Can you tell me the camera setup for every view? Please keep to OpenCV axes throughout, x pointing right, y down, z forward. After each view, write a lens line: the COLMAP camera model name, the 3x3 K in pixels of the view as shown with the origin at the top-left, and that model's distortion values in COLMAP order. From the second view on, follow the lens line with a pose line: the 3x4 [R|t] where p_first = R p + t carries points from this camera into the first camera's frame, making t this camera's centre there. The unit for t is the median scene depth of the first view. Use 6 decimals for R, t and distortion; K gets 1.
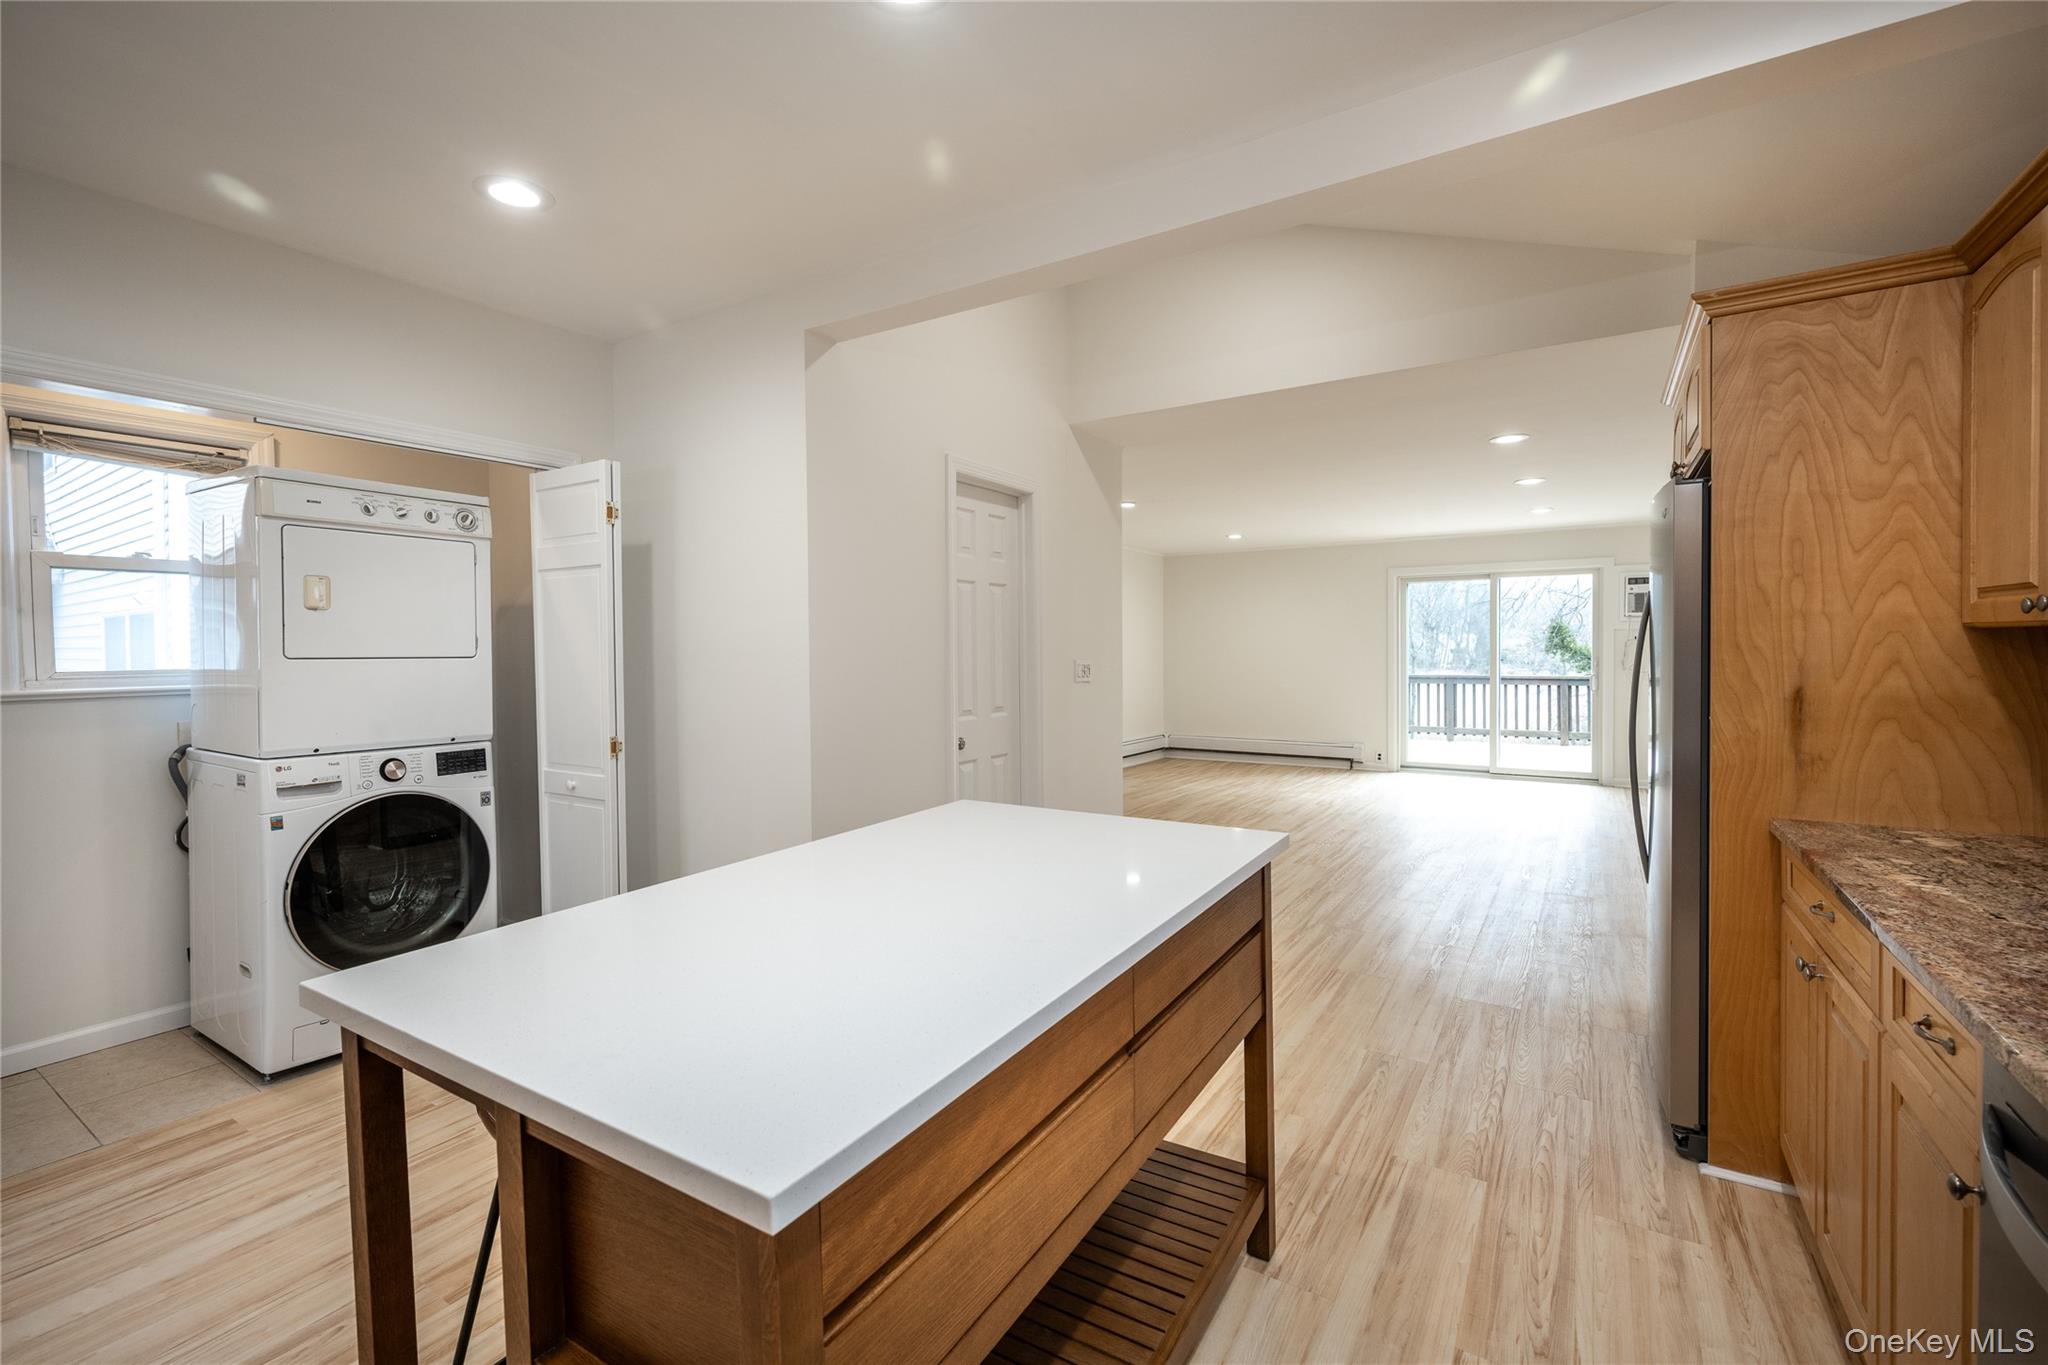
lens RADIAL K [[885.3, 0, 1022.0], [0, 885.3, 669.6], [0, 0, 1]] dist [-0.008219, 0.000917]
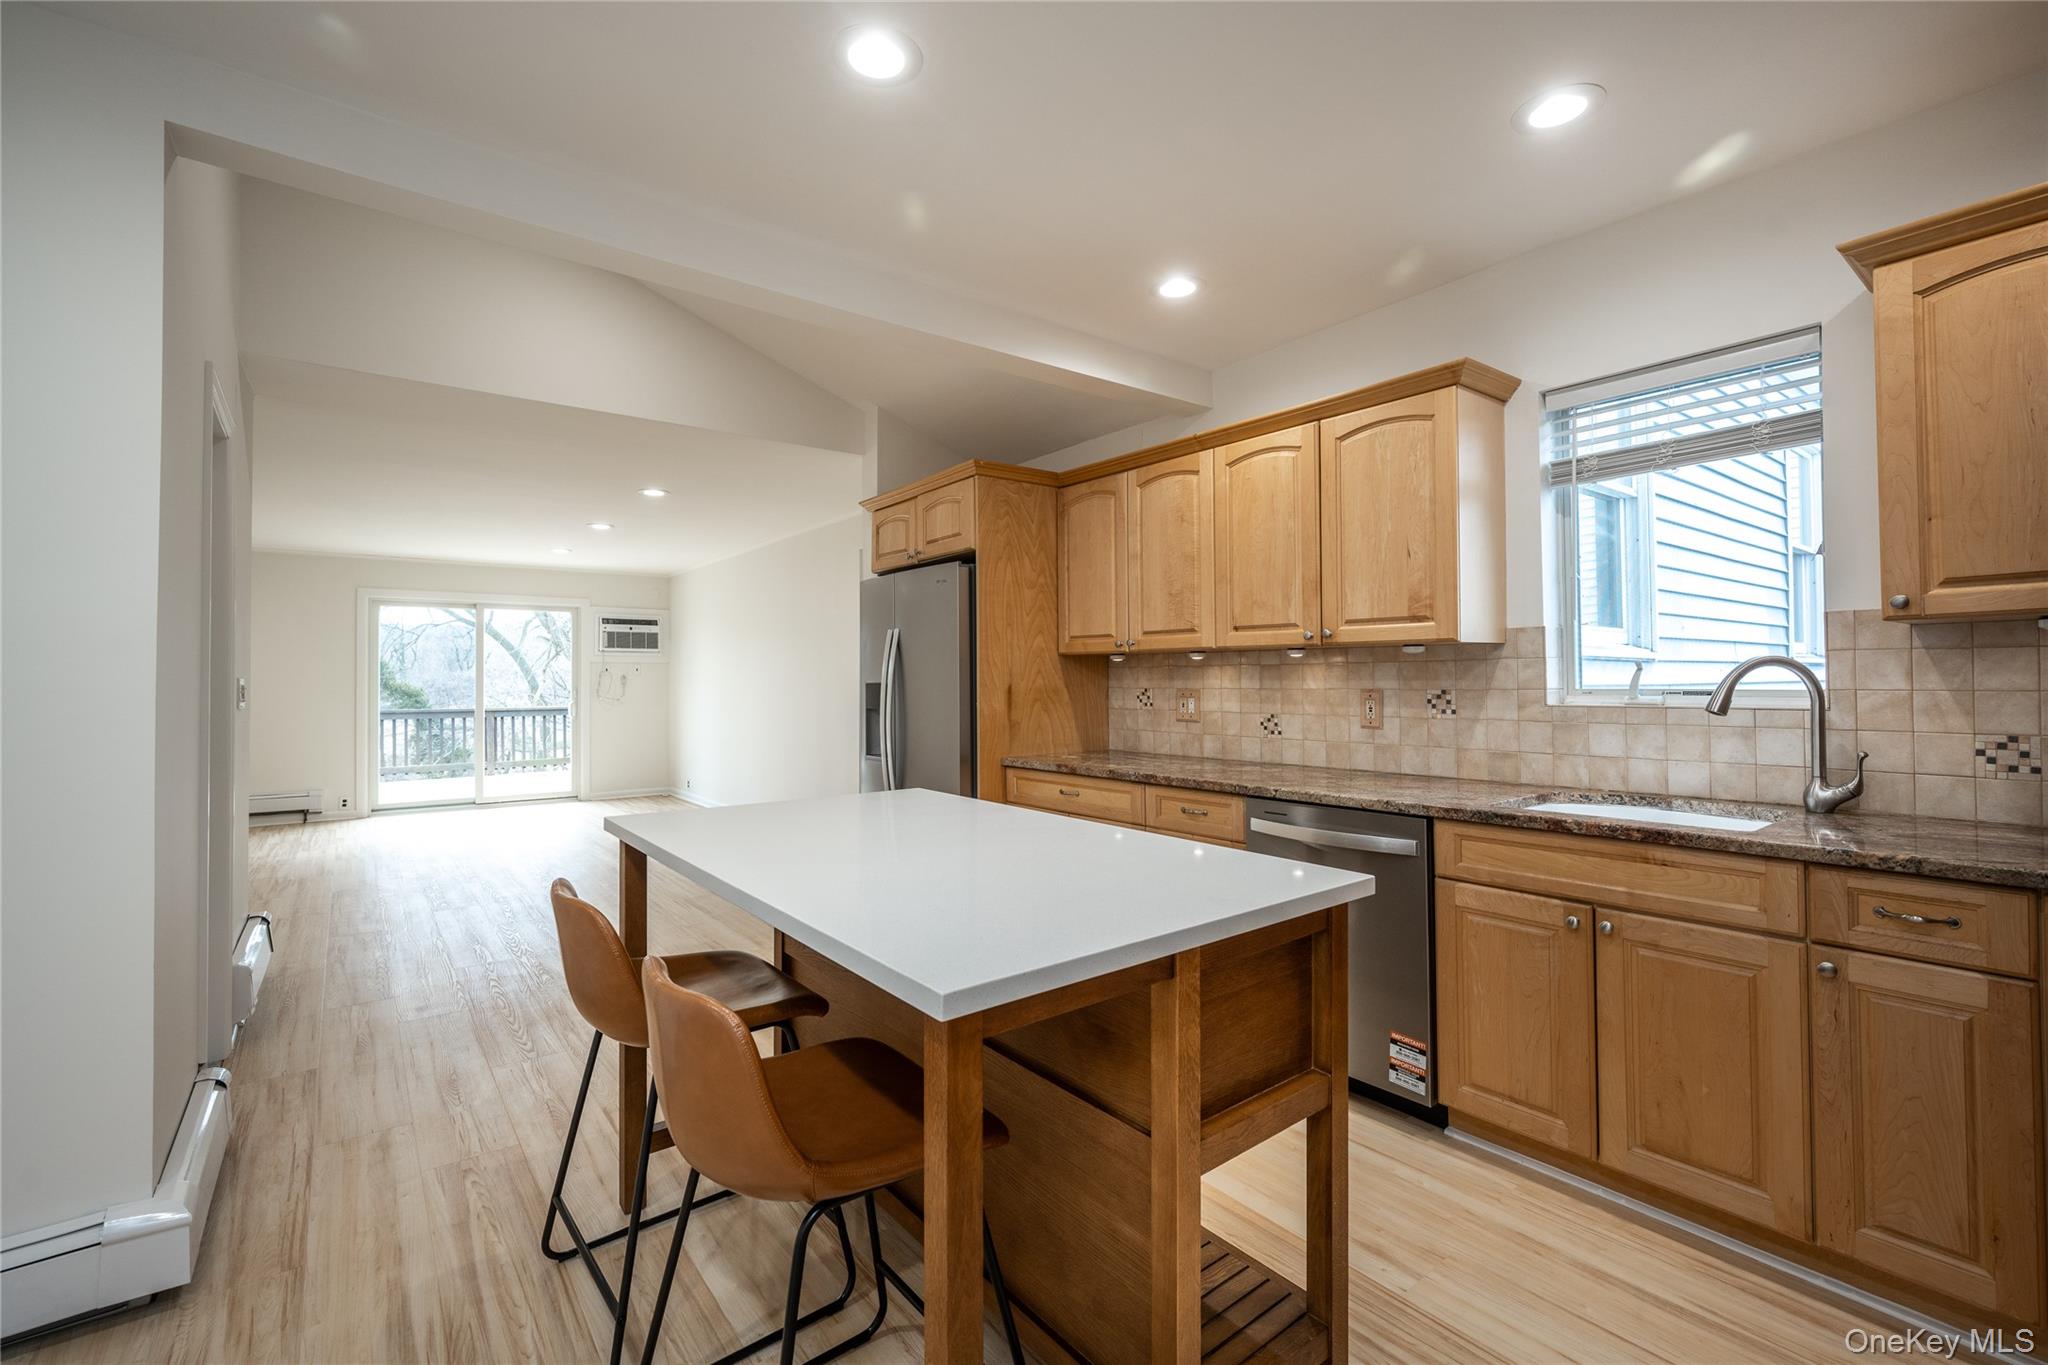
lens RADIAL K [[885.3, 0, 1030.8], [0, 885.3, 672.5], [0, 0, 1]] dist [-0.008219, 0.000917]
pose [[0.332107, 0.015337, 0.943117, -0.205736], [0.025149, 0.999368, -0.025107, 0.010003], [-0.942906, 0.032057, 0.331512, 0.081640]]
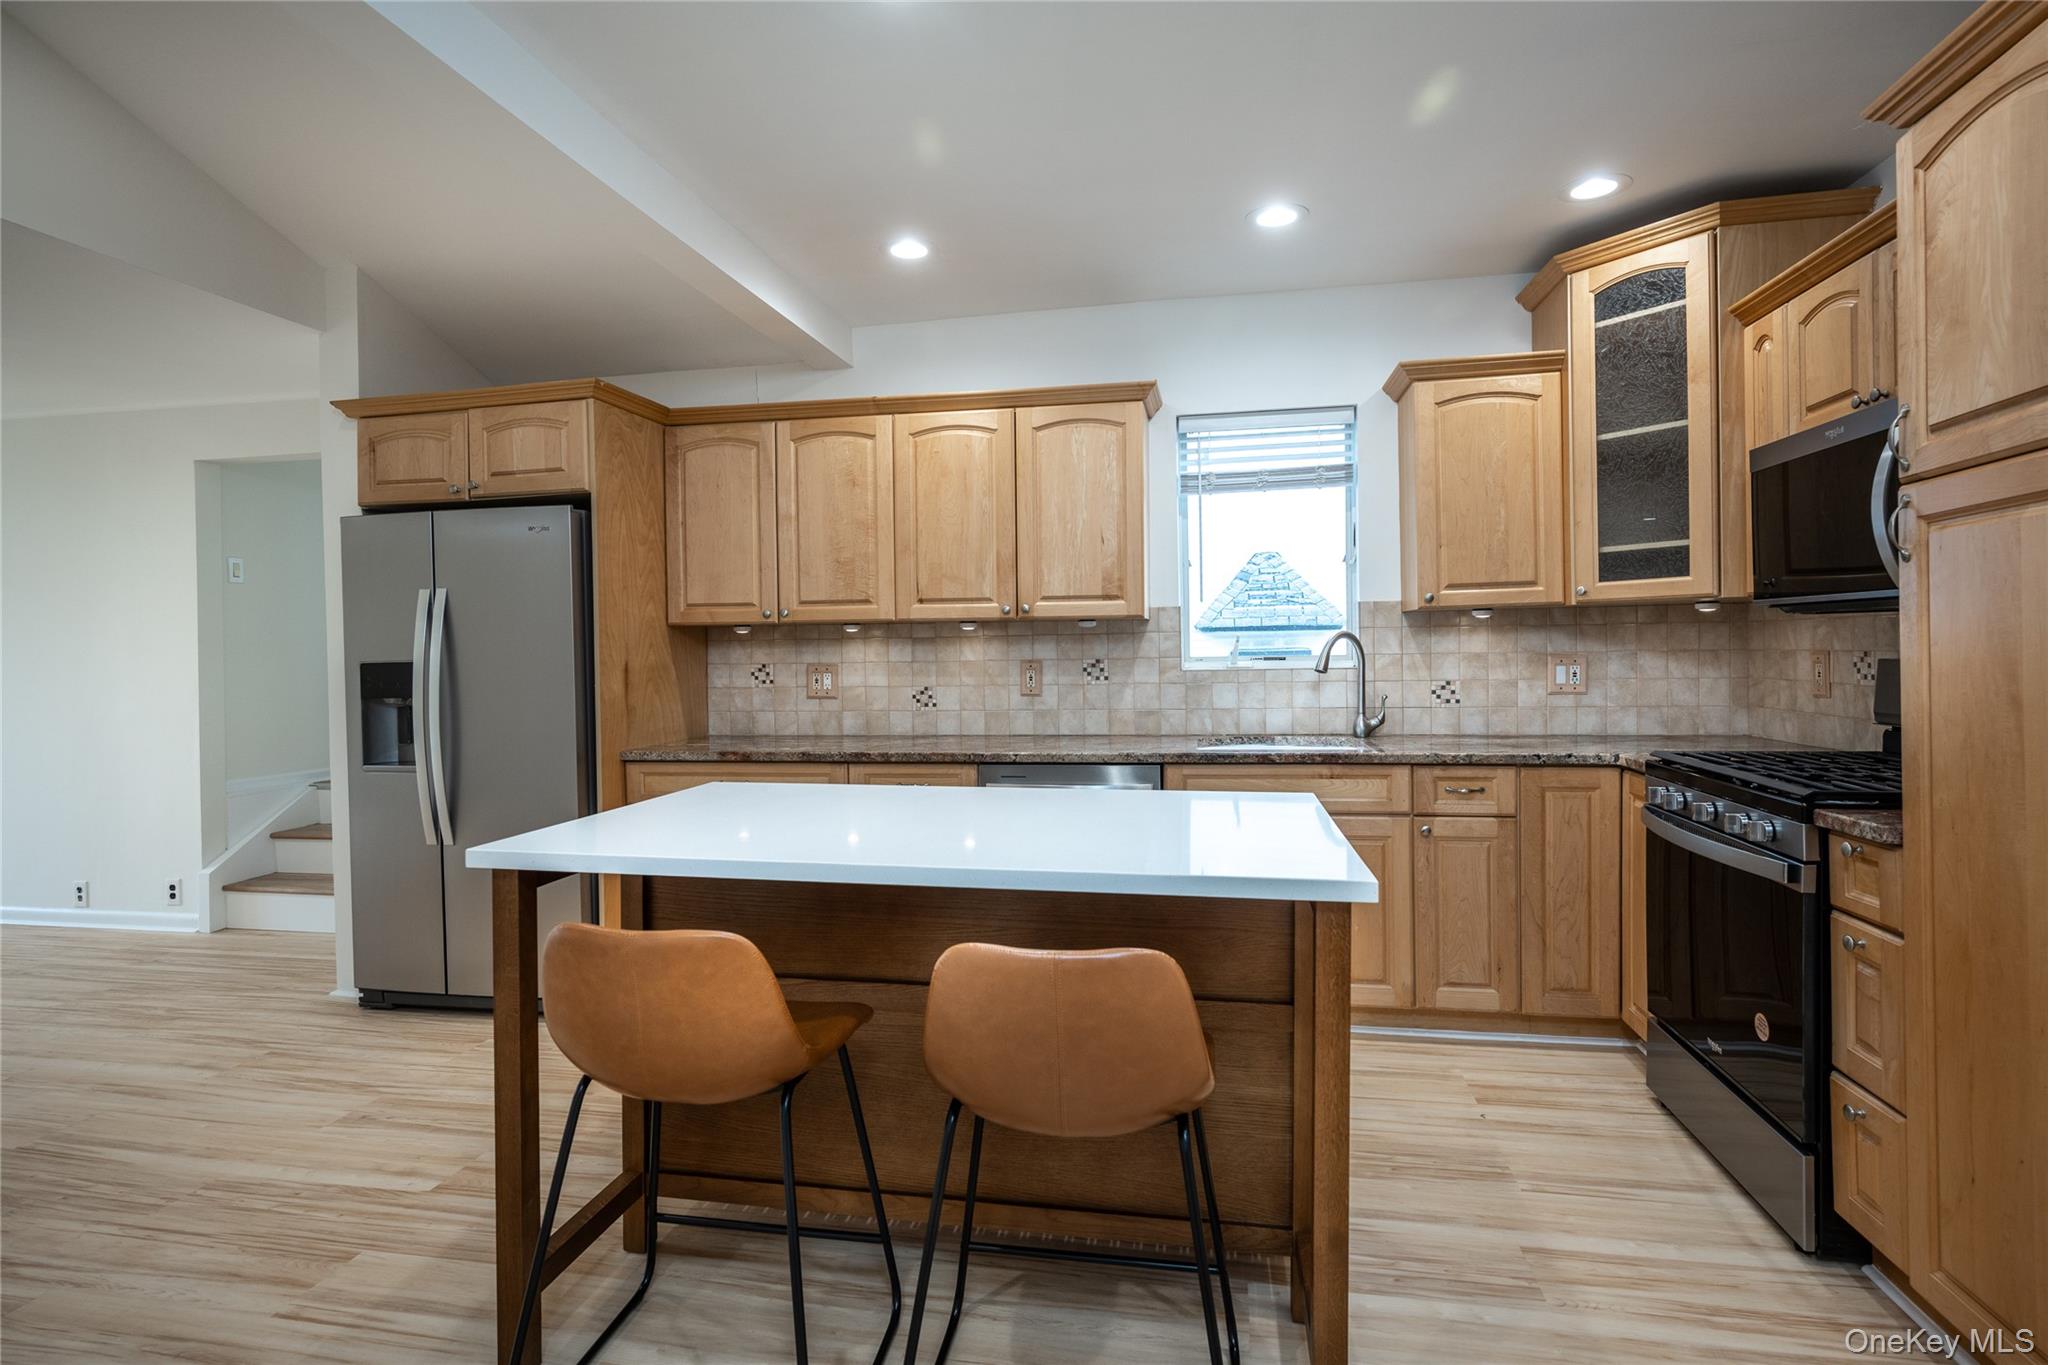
lens RADIAL K [[987.8, 0, 1035.9], [0, 987.8, 672.2], [0, 0, 1]] dist [-0.010889, 0.002195]
pose [[-0.383903, -0.004166, 0.923364, -0.227574], [0.040474, 0.998953, 0.021335, 0.007273], [-0.922486, 0.045562, -0.383332, 0.239929]]
